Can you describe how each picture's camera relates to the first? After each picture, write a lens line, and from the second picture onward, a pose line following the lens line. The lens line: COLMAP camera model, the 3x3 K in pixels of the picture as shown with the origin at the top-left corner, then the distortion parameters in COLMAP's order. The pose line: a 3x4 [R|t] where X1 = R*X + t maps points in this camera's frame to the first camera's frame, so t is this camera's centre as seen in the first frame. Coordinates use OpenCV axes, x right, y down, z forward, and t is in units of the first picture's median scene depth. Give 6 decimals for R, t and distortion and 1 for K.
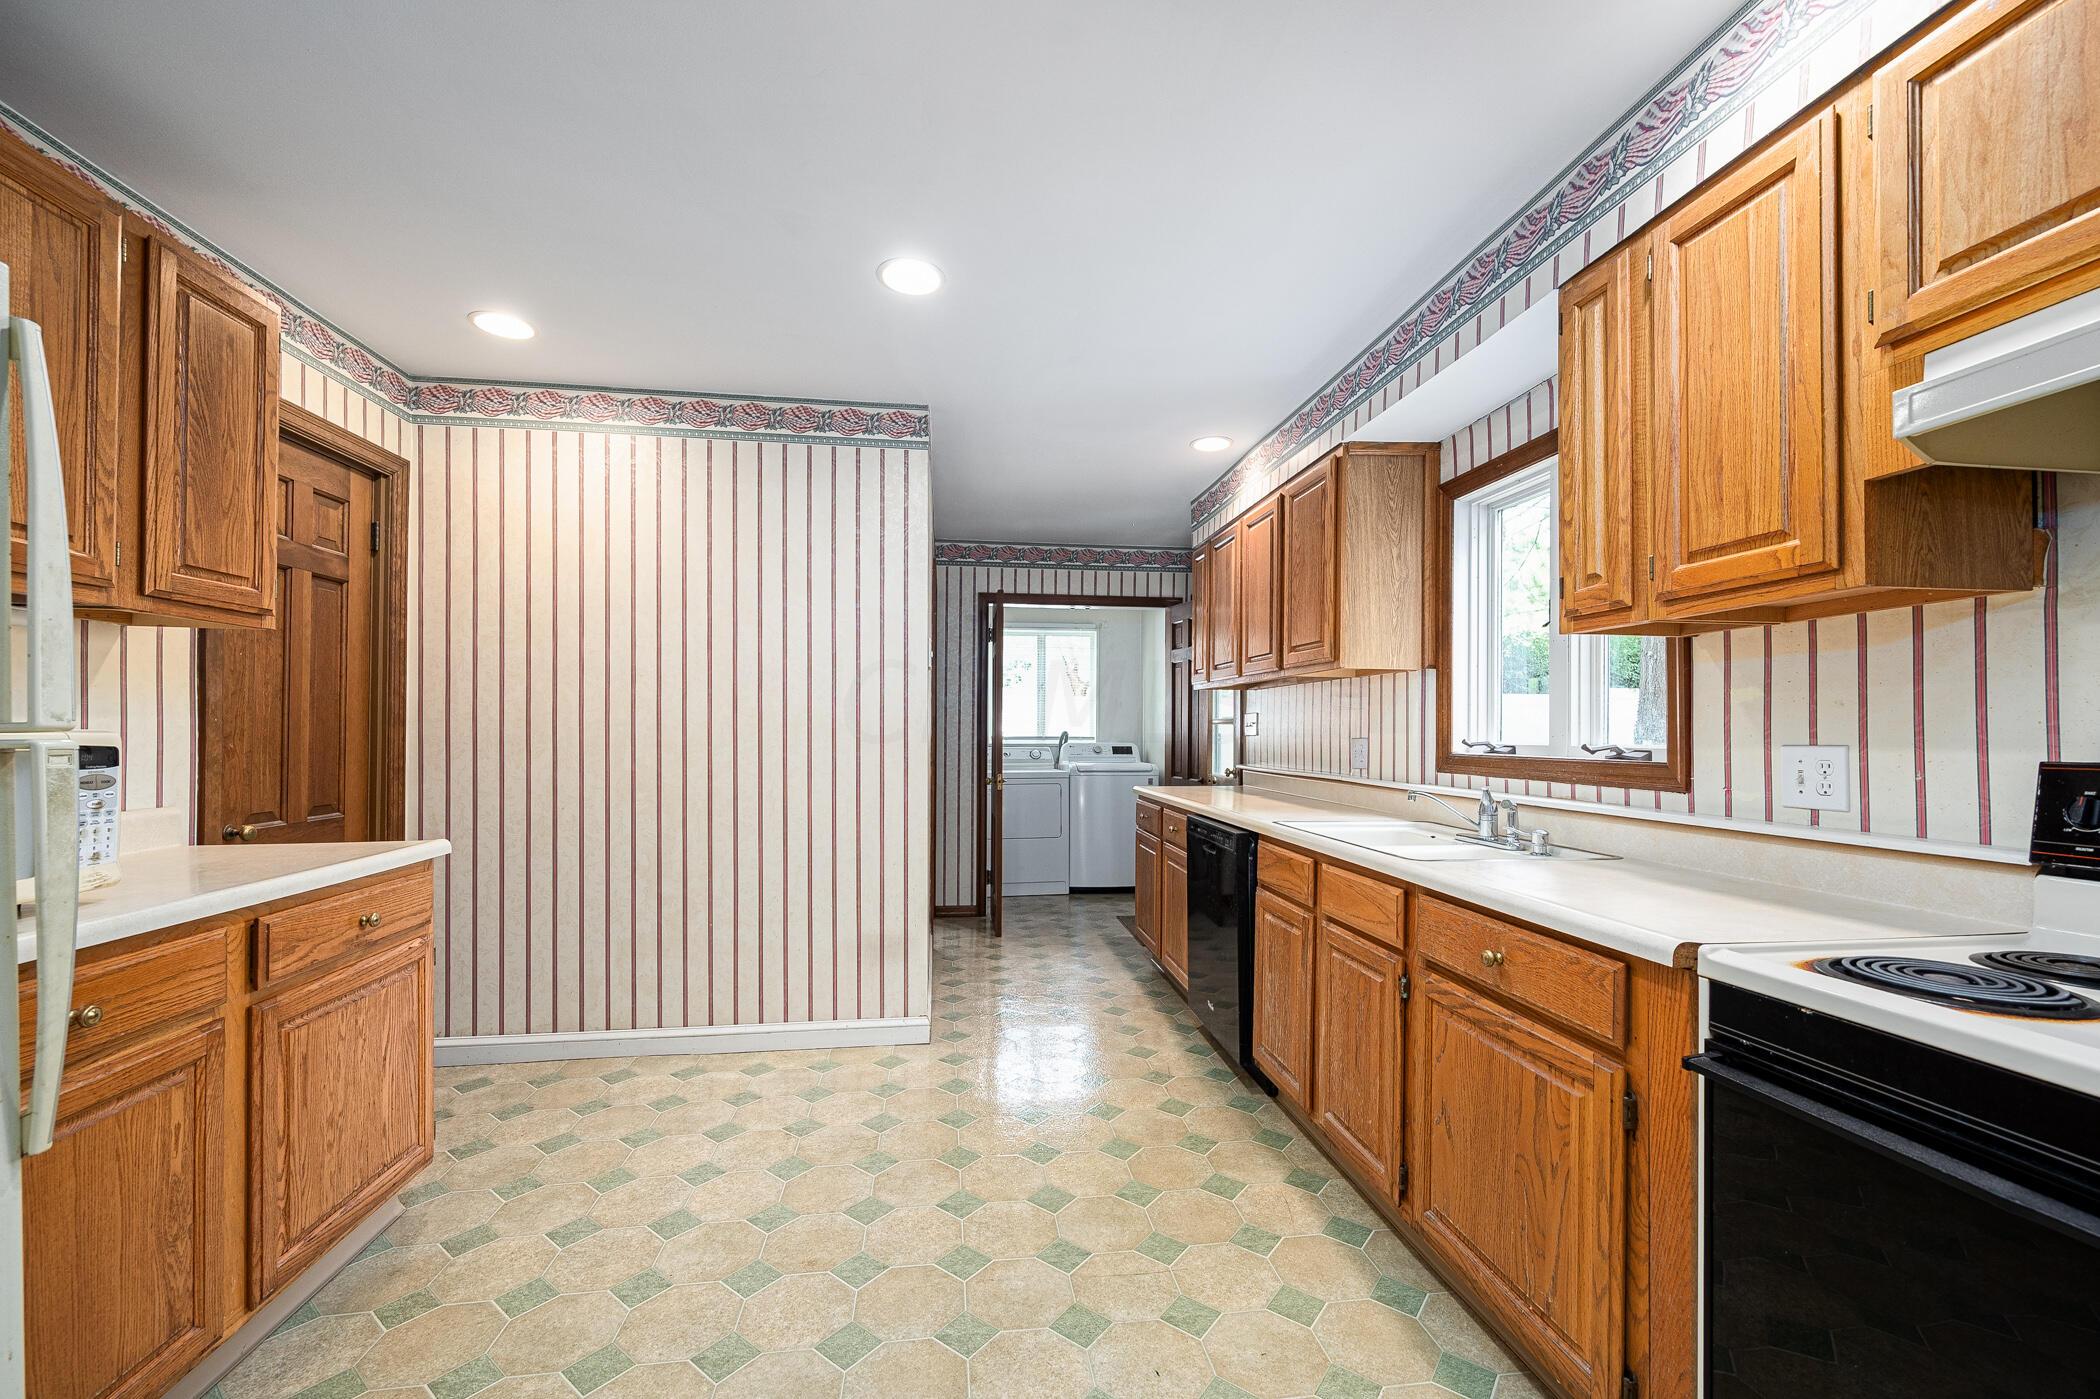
lens RADIAL K [[825.3, 0, 1069.2], [0, 825.3, 726.5], [0, 0, 1]] dist [0.000796, -0.000236]
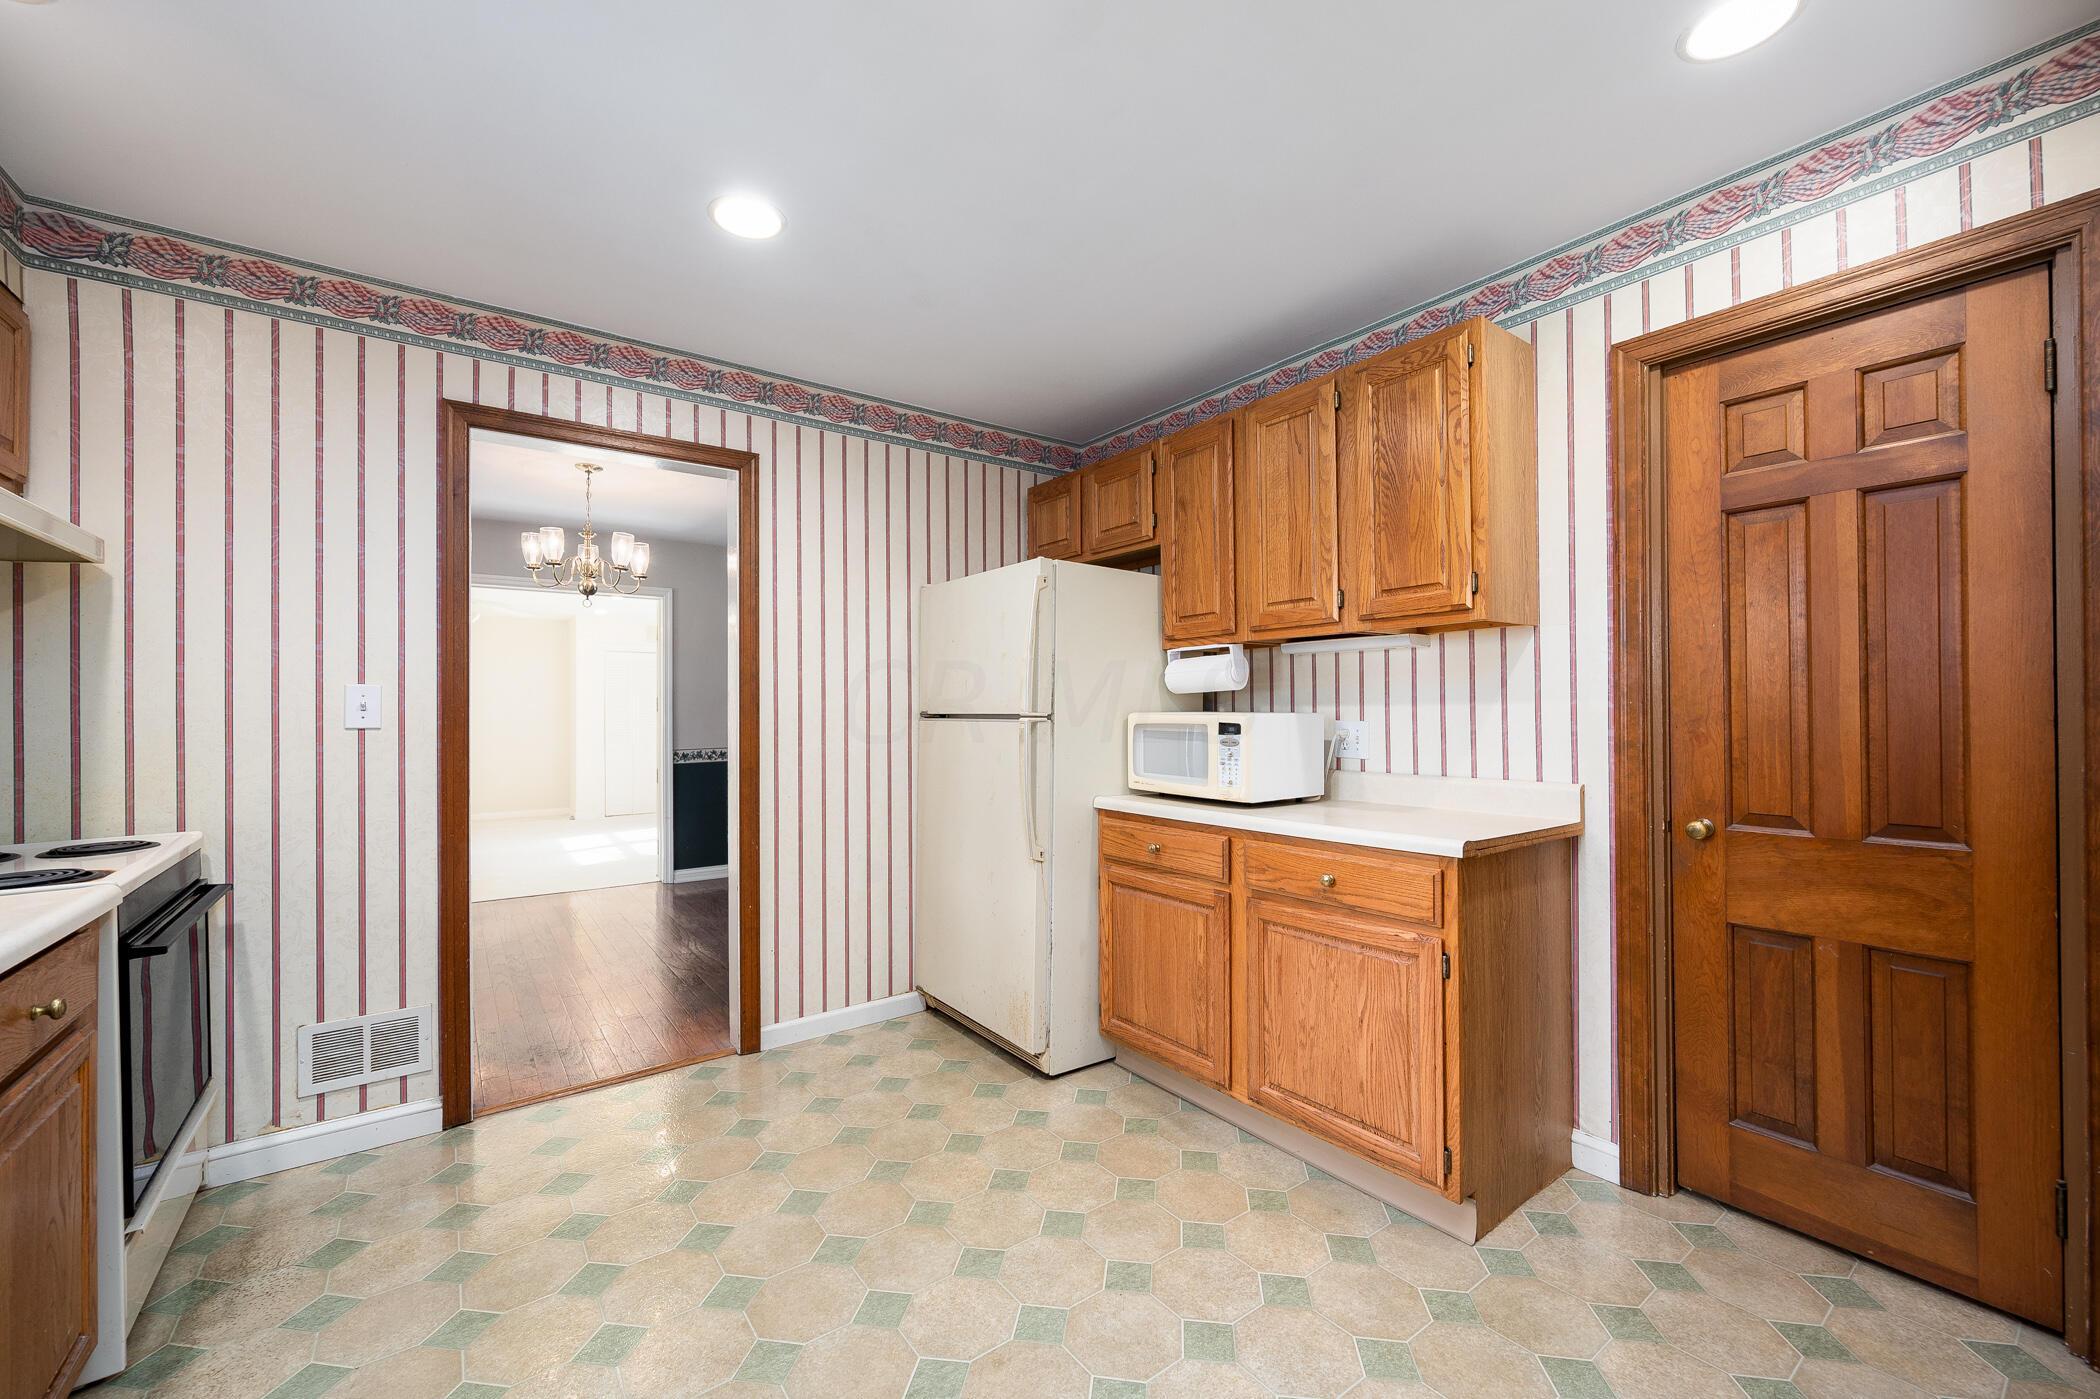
lens RADIAL K [[825.3, 0, 1051.4], [0, 825.3, 707.3], [0, 0, 1]] dist [0.000796, -0.000236]
pose [[-0.885618, -0.001954, -0.464410, 0.028760], [0.005025, 0.999892, -0.013790, 0.009992], [0.464387, -0.014547, -0.885513, 2.047933]]
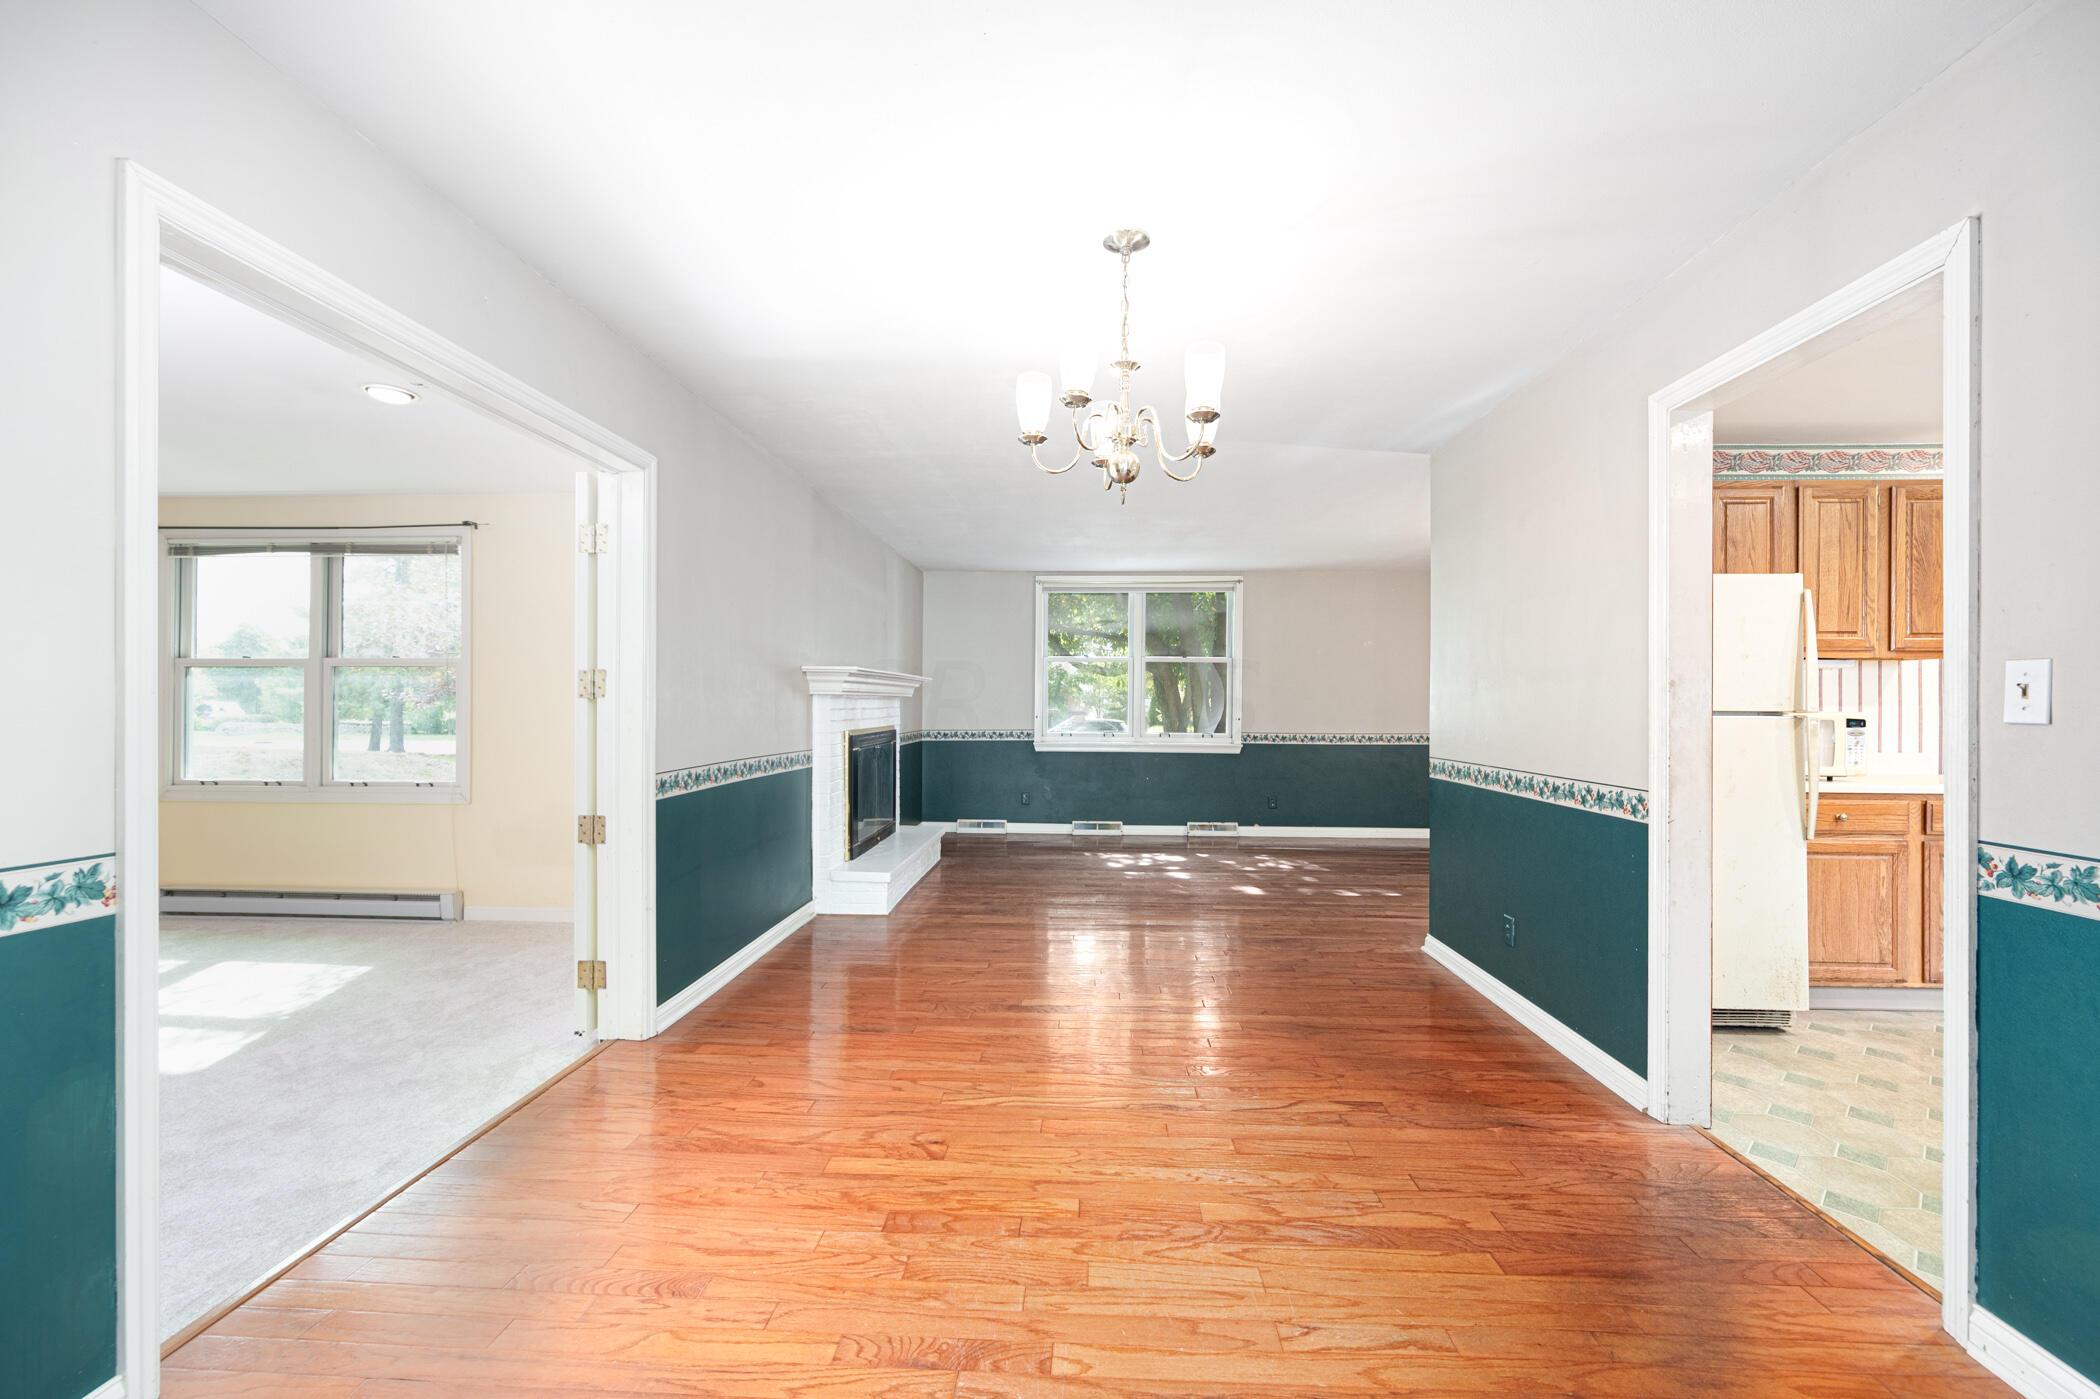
lens RADIAL K [[825.3, 0, 1044.5], [0, 825.3, 703.5], [0, 0, 1]] dist [0.000796, -0.000236]
pose [[-0.202197, -0.006259, -0.979325, 1.488085], [0.000605, 0.999979, -0.006516, -0.007049], [0.979345, -0.001910, -0.202189, -0.759959]]
